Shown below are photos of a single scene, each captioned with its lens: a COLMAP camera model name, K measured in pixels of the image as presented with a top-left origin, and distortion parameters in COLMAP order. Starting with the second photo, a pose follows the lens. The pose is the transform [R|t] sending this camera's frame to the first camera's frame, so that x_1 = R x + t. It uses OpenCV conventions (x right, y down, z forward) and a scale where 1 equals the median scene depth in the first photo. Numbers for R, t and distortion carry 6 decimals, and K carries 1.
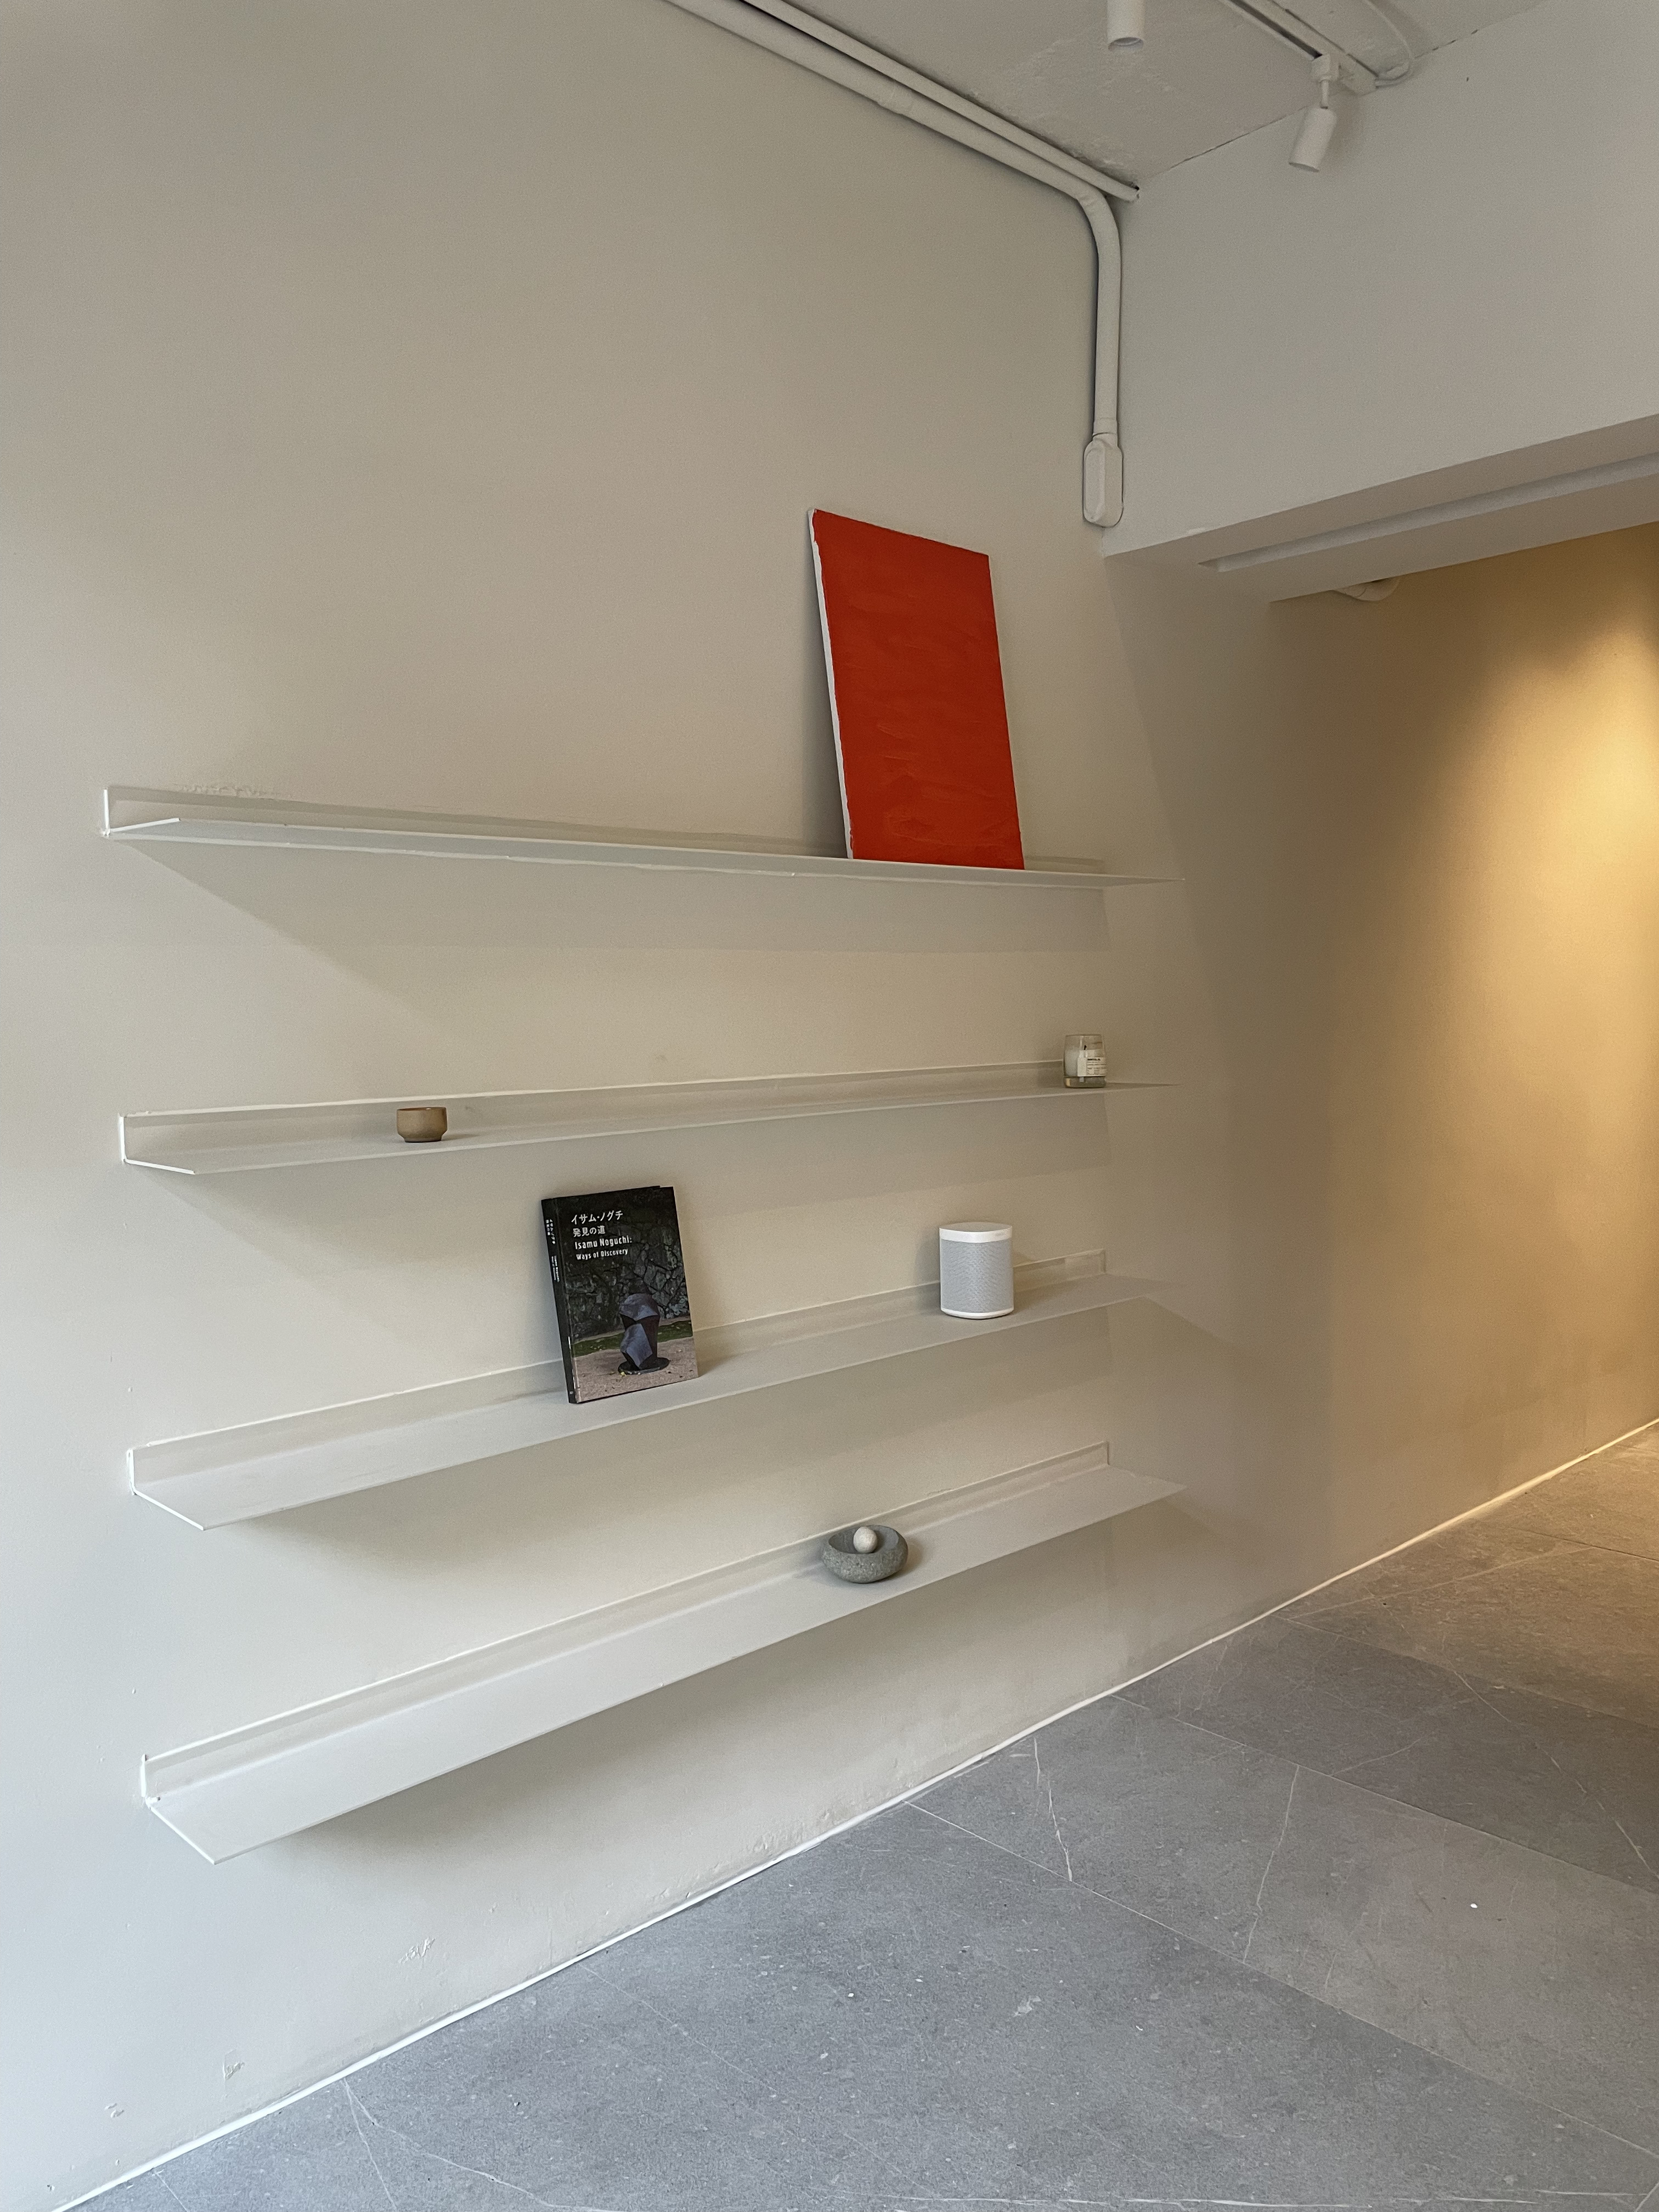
lens RADIAL K [[1662.0, 0, 827.6], [0, 1662.0, 1098.2], [0, 0, 1]] dist [0.082698, -0.105632]
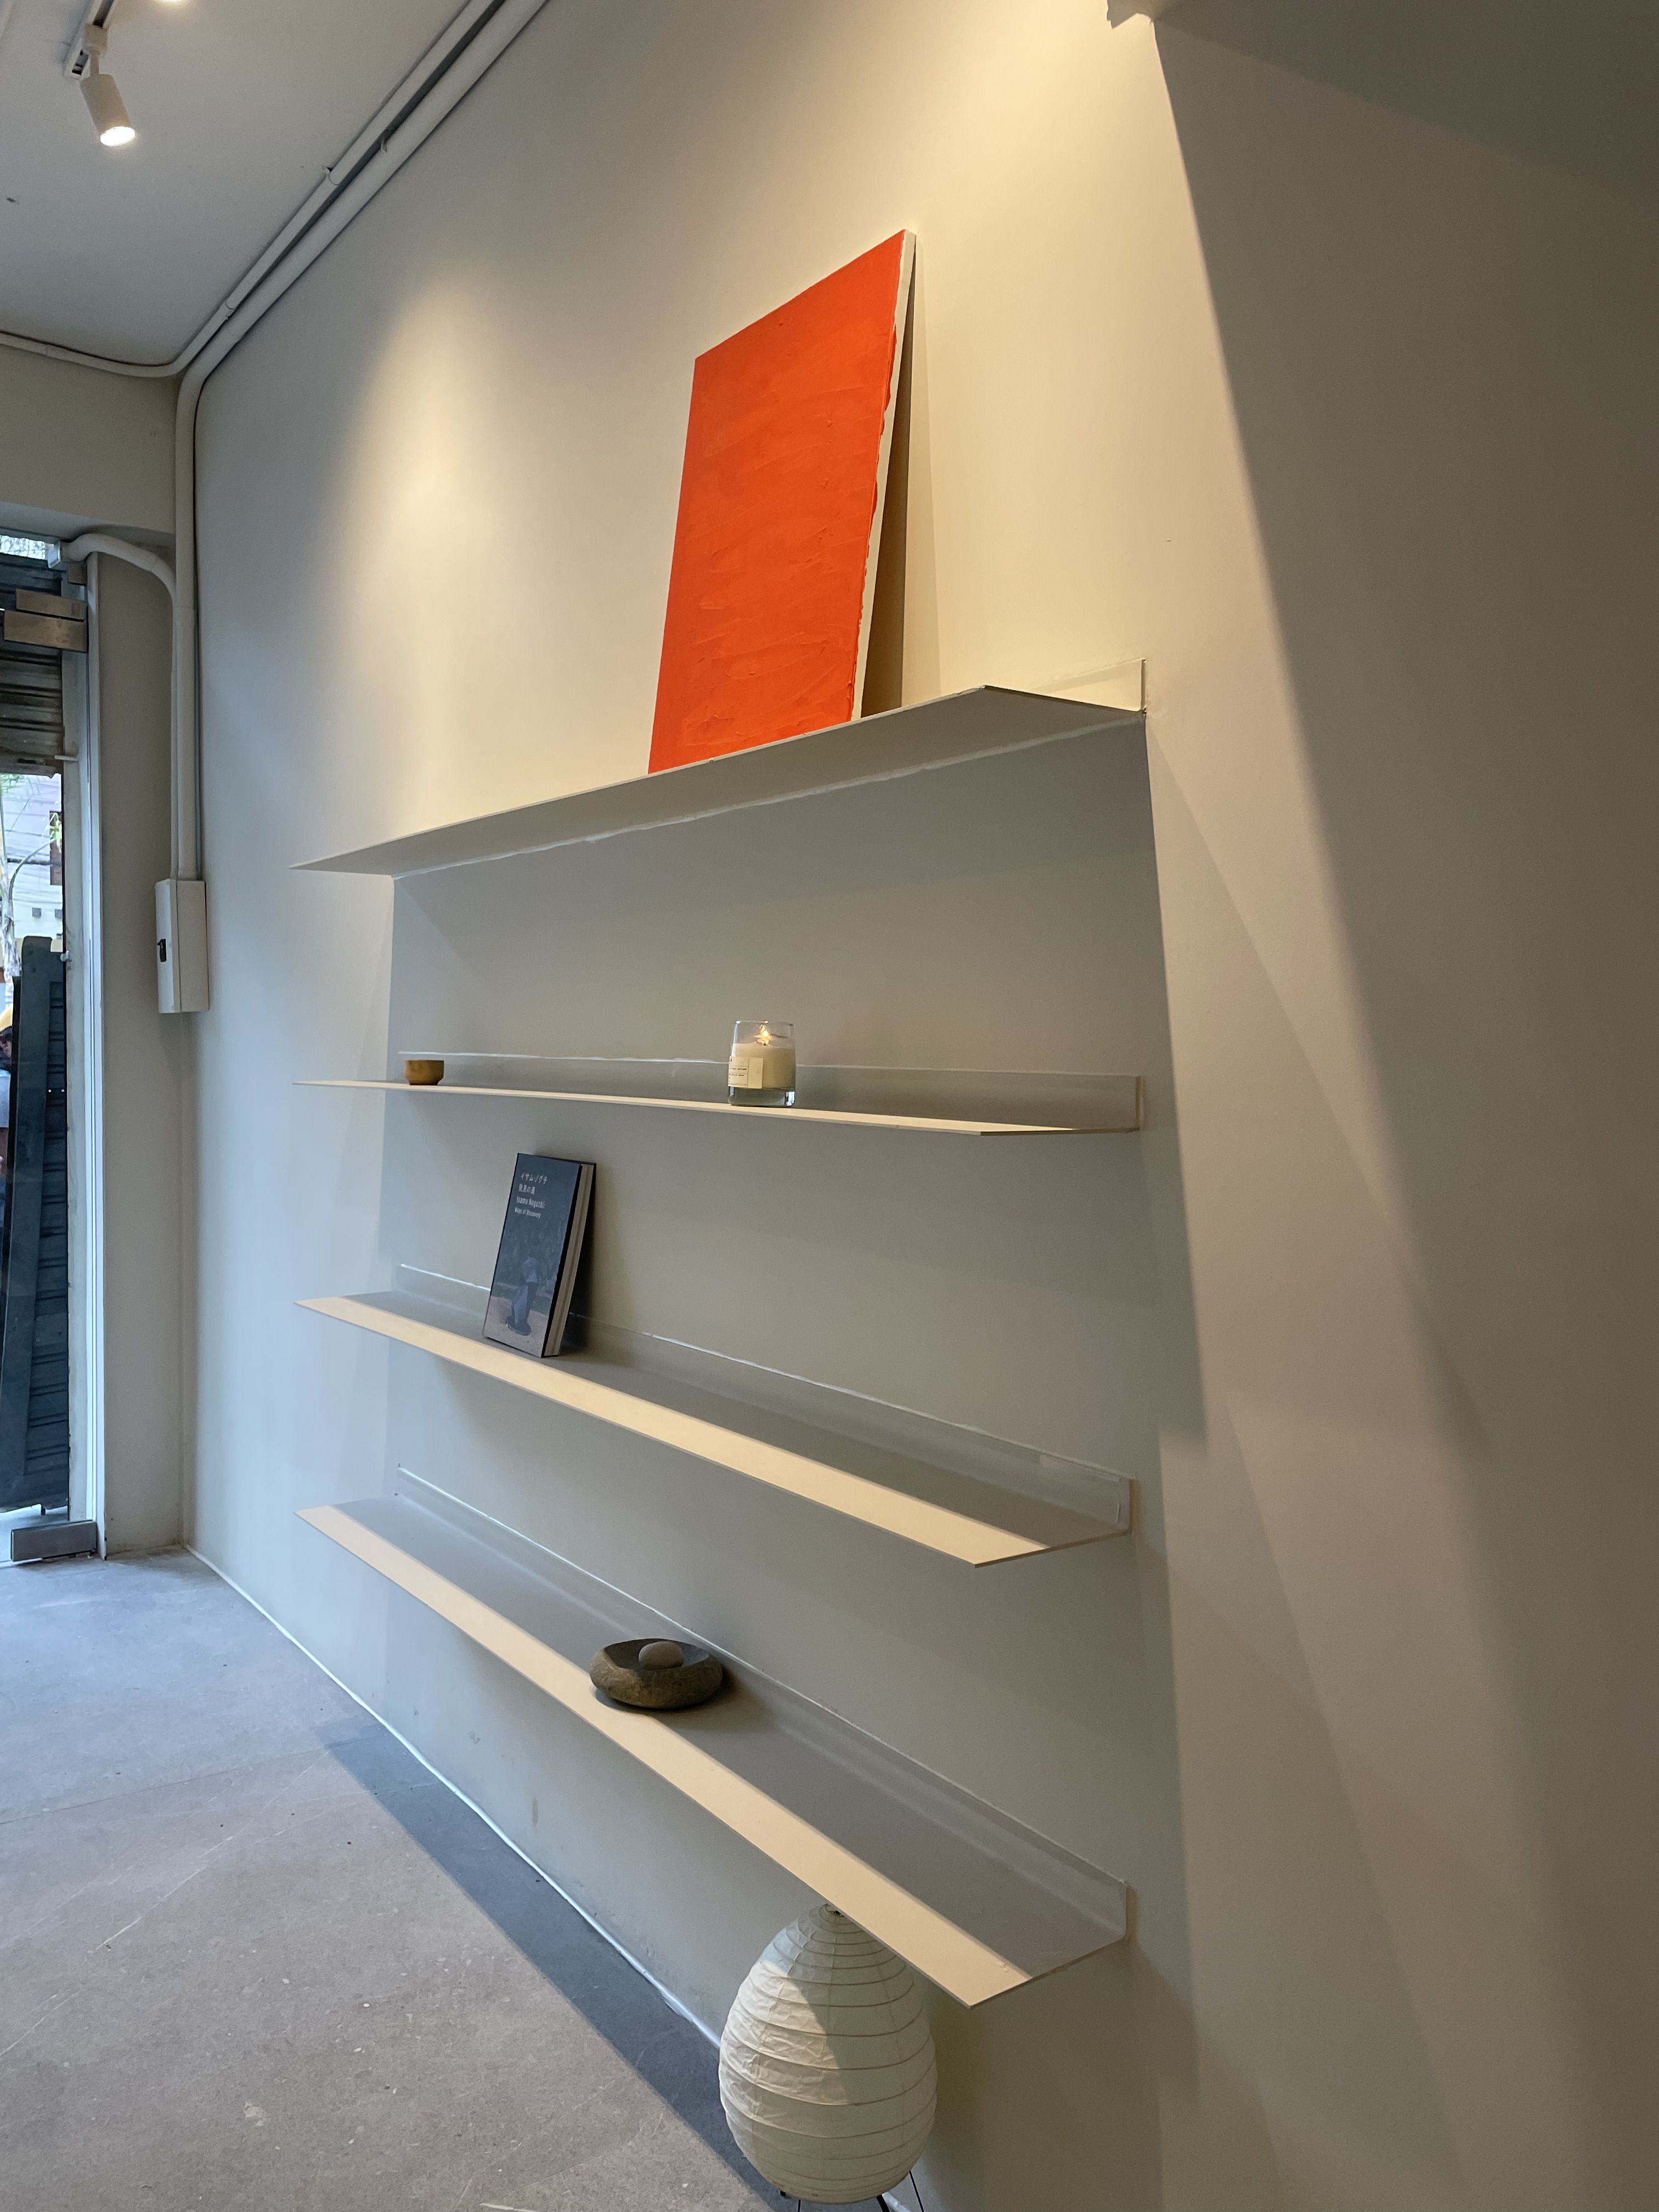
lens RADIAL K [[1664.1, 0, 840.4], [0, 1664.1, 1094.5], [0, 0, 1]] dist [0.073918, -0.094943]
pose [[-0.143993, 0.046548, -0.988483, 0.764680], [-0.066528, 0.996178, 0.056601, -0.047562], [0.987340, 0.073912, -0.140346, 1.158109]]
